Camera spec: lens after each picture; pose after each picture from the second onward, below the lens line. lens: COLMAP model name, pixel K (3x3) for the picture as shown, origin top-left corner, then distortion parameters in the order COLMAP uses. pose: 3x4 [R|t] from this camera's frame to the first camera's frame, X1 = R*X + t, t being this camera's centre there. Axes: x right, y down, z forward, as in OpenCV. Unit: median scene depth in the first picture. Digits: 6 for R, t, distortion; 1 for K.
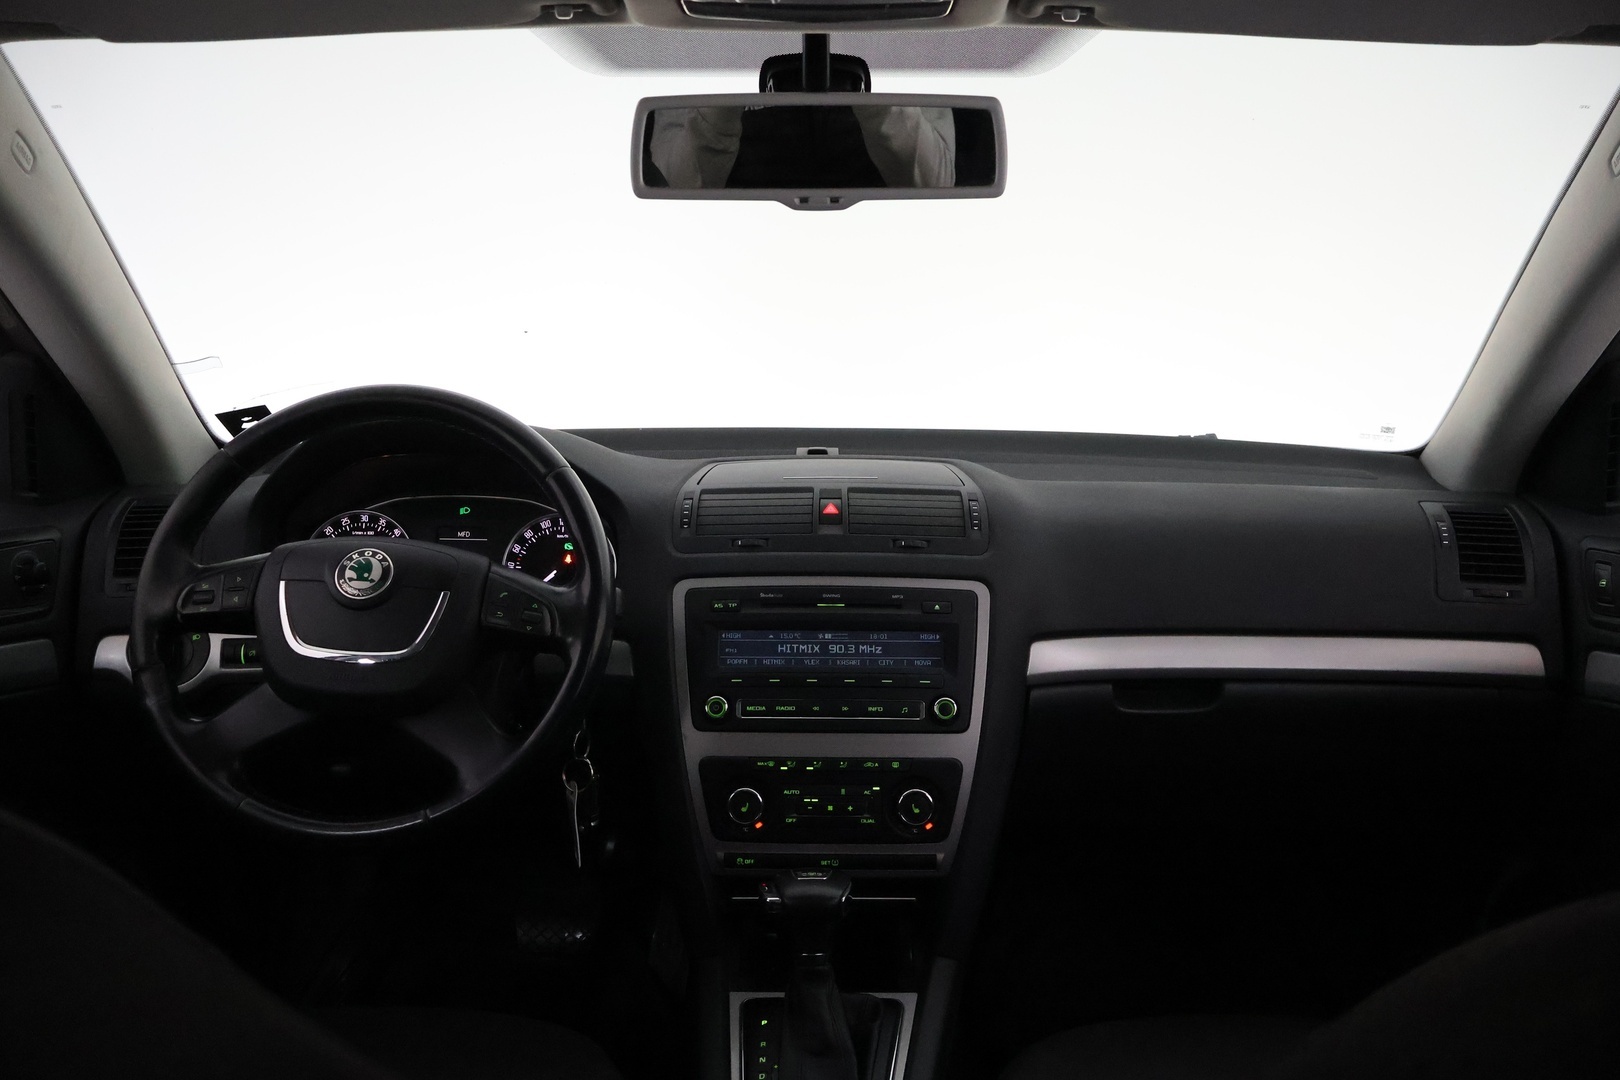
lens RADIAL K [[1357.6, 0, 804.5], [0, 1357.6, 542.8], [0, 0, 1]] dist [-0.002806, 0.005921]
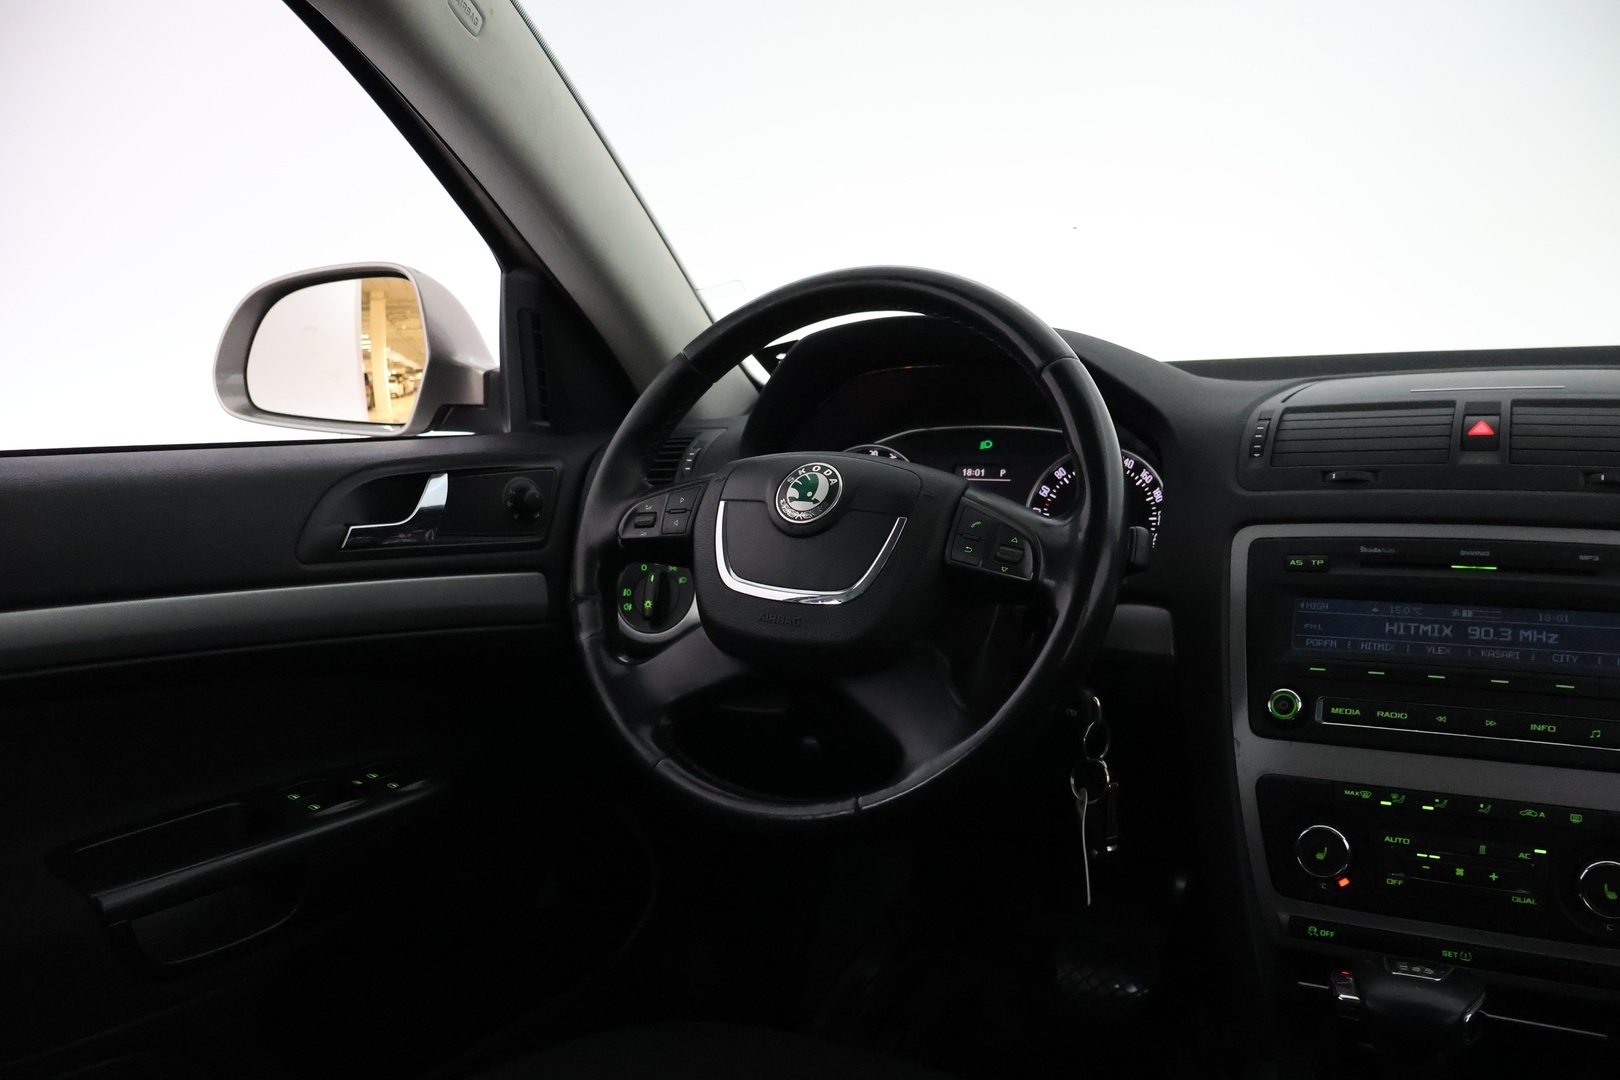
lens RADIAL K [[1357.6, 0, 808.3], [0, 1357.6, 537.4], [0, 0, 1]] dist [-0.002806, 0.005921]
pose [[0.884441, 0.026053, -0.465924, 0.041232], [-0.035475, 0.999305, -0.011463, 0.051037], [0.465302, 0.026667, 0.884750, 0.260956]]
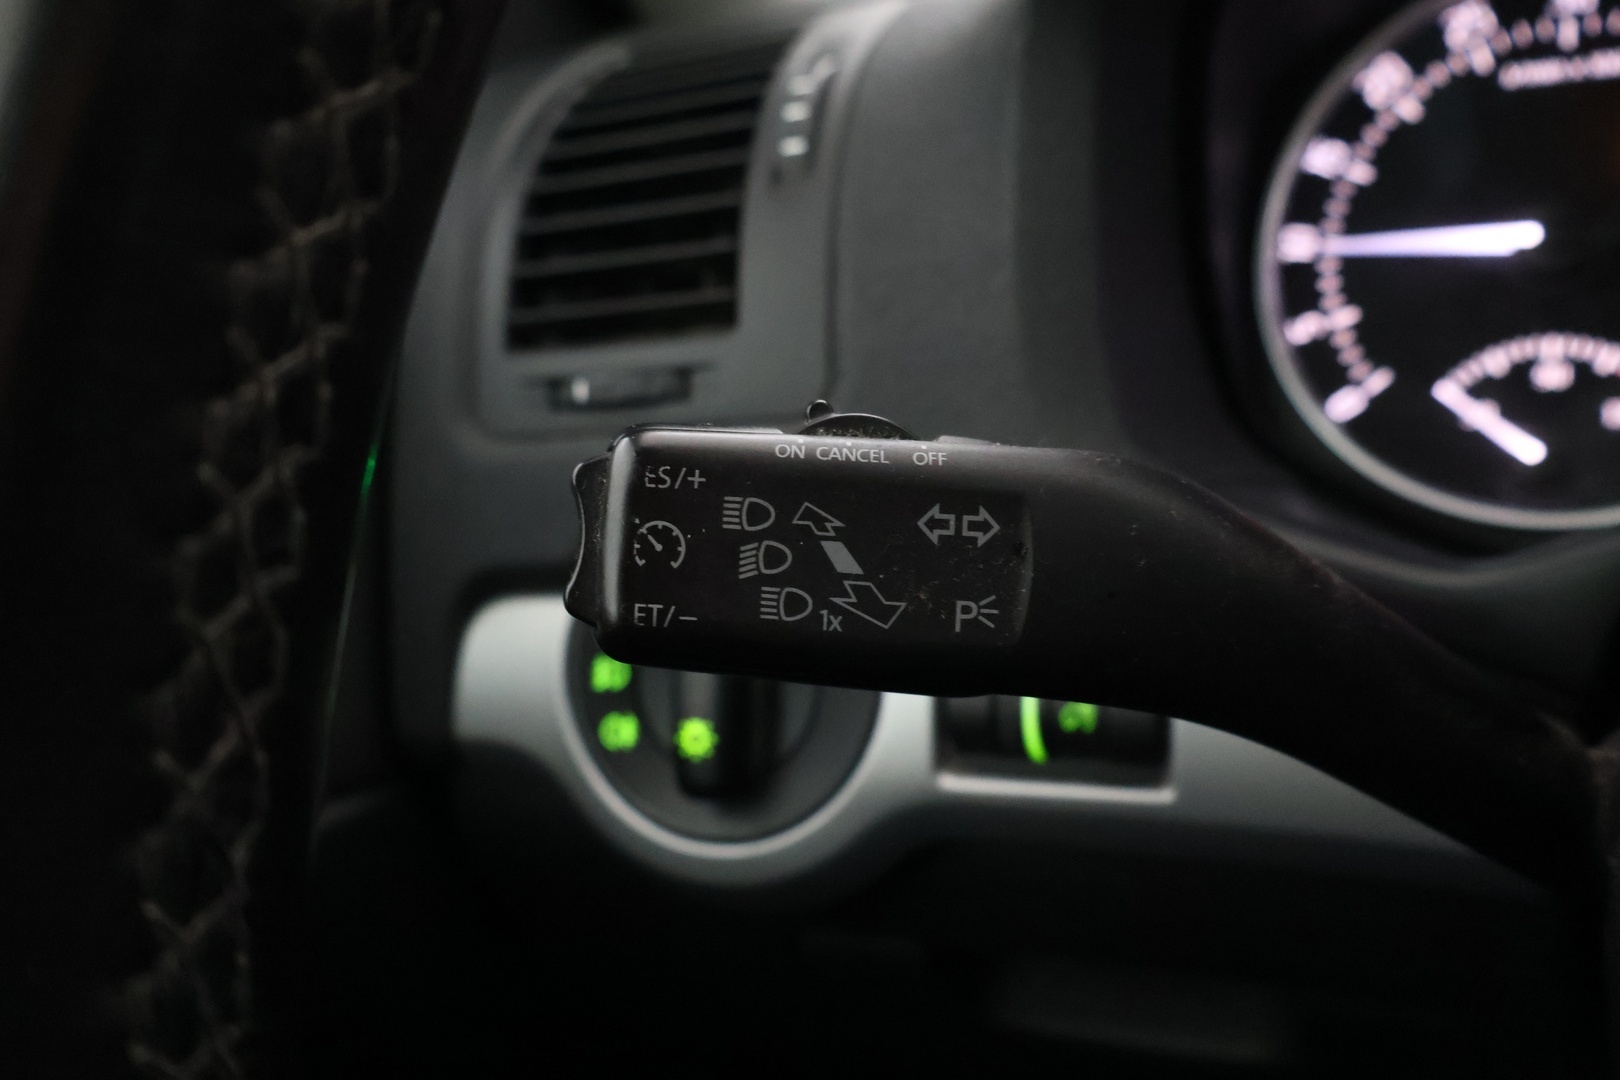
lens RADIAL K [[1357.6, 0, 810.4], [0, 1357.6, 532.4], [0, 0, 1]] dist [-0.002806, 0.005921]
pose [[0.853897, 0.025391, -0.519822, -0.354516], [0.069676, 0.984240, 0.162530, 0.022166], [0.515757, -0.175003, 0.838671, 0.859250]]
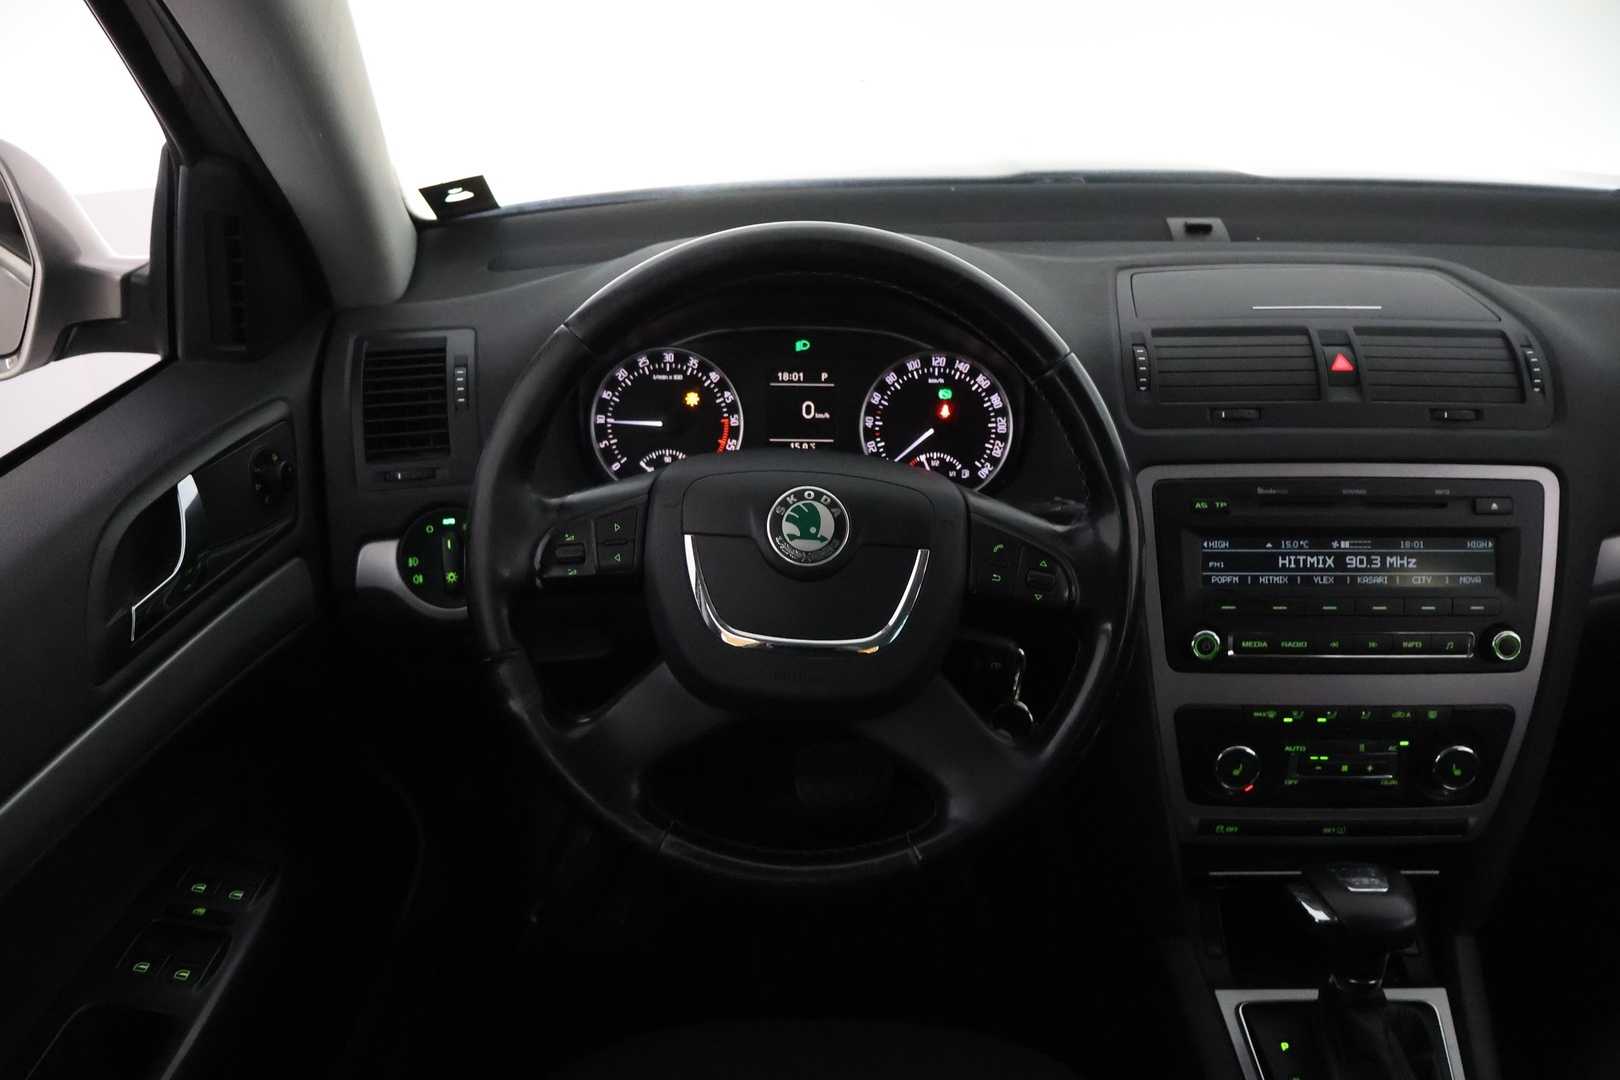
lens RADIAL K [[1357.6, 0, 801.0], [0, 1357.6, 544.1], [0, 0, 1]] dist [-0.002806, 0.005921]
pose [[0.999810, -0.008279, 0.017655, -0.299618], [0.003007, 0.960027, 0.279892, -0.143870], [-0.019267, -0.279786, 0.959869, 0.289607]]
